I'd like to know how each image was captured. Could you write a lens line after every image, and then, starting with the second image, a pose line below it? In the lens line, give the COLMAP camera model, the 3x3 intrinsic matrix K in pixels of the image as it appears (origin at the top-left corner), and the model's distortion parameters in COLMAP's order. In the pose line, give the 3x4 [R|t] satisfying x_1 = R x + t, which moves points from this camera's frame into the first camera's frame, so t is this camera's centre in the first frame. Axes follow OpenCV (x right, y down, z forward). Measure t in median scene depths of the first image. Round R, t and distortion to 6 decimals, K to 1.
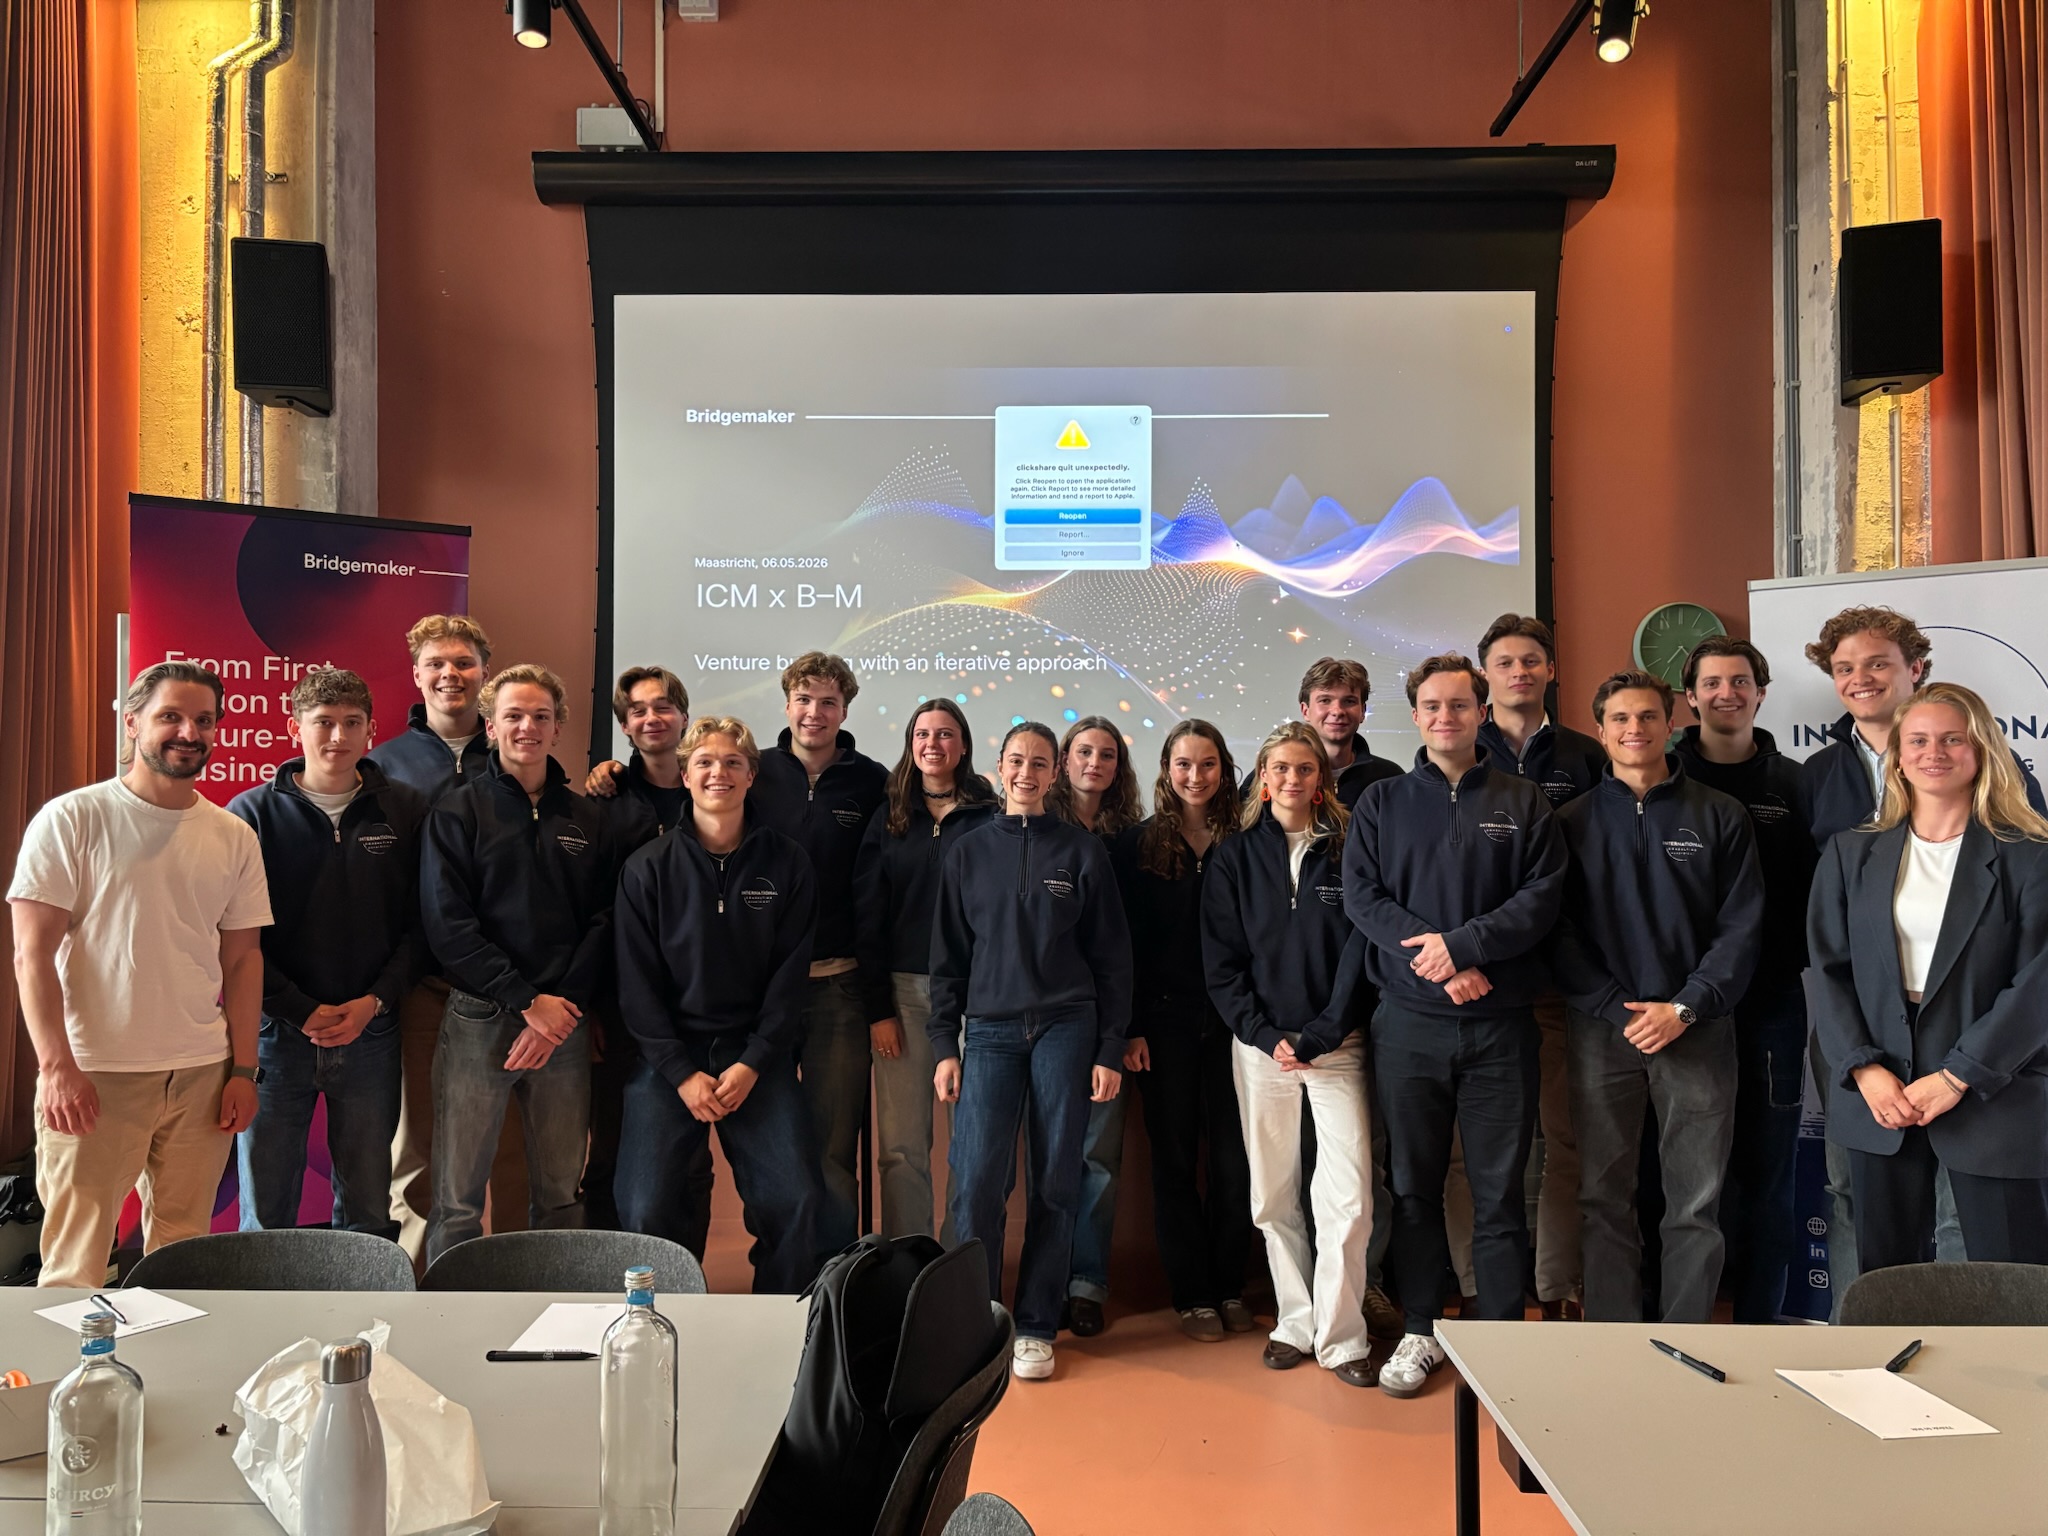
lens RADIAL K [[1596.5, 0, 1024.0], [0, 1596.5, 768.0], [0, 0, 1]] dist [0.029459, -0.003071]
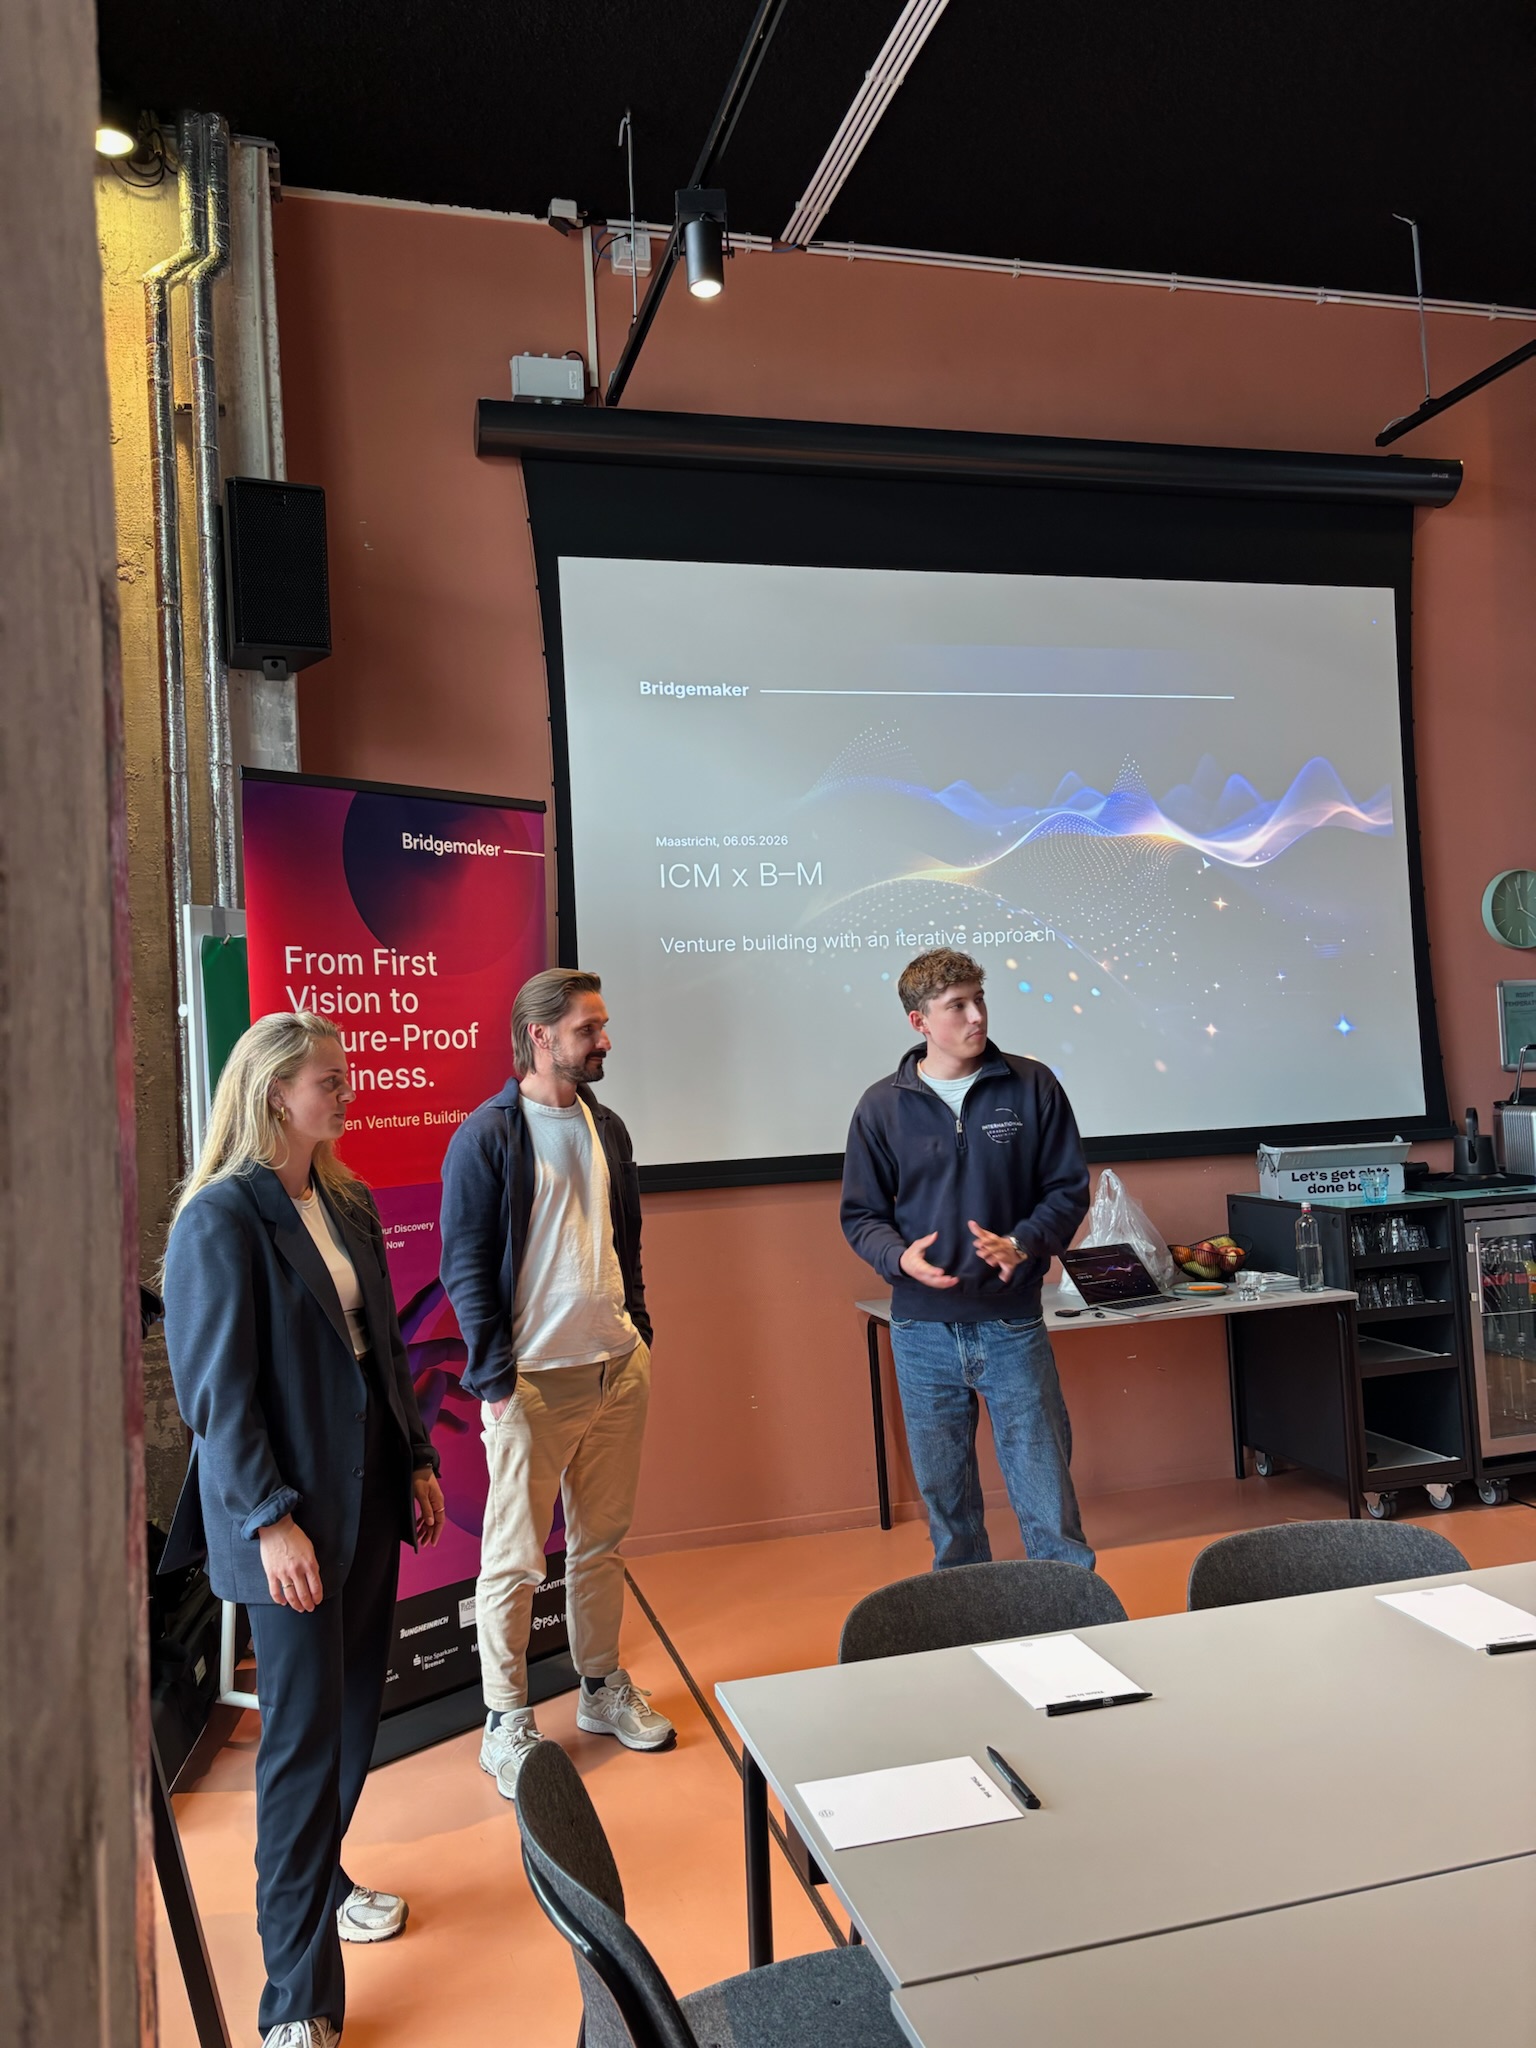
lens RADIAL K [[1564.4, 0, 768.0], [0, 1564.4, 1024.0], [0, 0, 1]] dist [0.041951, 0.000936]
pose [[0.956371, -0.042337, 0.289070, -0.421414], [0.046617, 0.998881, -0.007933, -0.008845], [-0.288411, 0.021063, 0.957275, 0.088599]]
